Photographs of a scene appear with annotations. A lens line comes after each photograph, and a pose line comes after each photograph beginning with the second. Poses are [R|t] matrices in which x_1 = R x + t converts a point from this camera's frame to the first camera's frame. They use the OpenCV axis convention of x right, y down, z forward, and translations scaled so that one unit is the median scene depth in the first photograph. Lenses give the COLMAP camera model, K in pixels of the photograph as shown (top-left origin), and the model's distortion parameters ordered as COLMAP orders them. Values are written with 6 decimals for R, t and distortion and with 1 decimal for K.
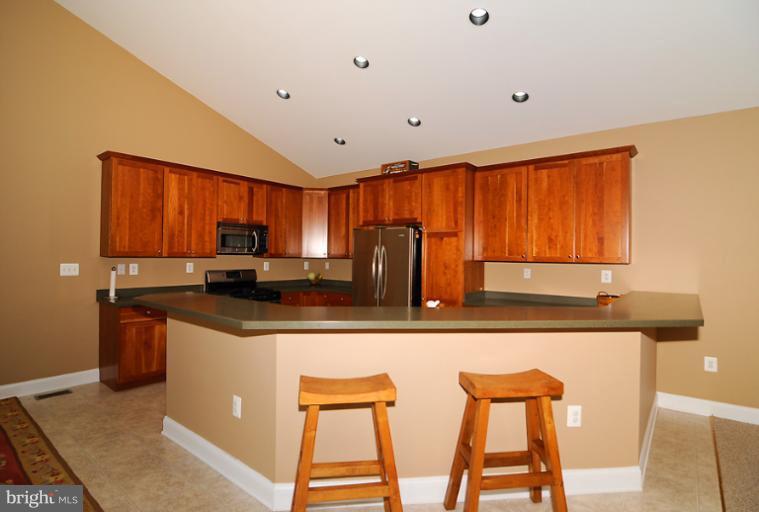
lens RADIAL K [[387.7, 0, 360.1], [0, 387.7, 256.1], [0, 0, 1]] dist [-0.035454, -0.001403]
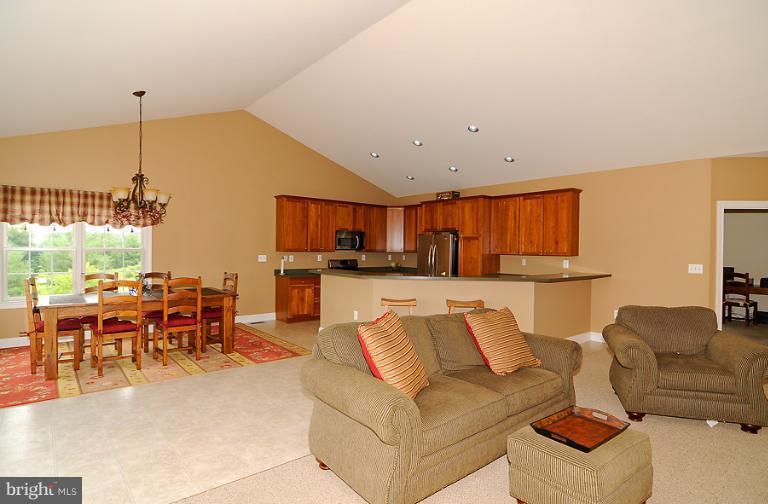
lens RADIAL K [[401.1, 0, 376.7], [0, 401.1, 252.8], [0, 0, 1]] dist [-0.007348, -0.000119]
pose [[0.982750, 0.003024, -0.184915, 0.133655], [-0.001784, 0.999975, 0.006870, -0.005278], [0.184931, -0.006422, 0.982730, -0.719127]]
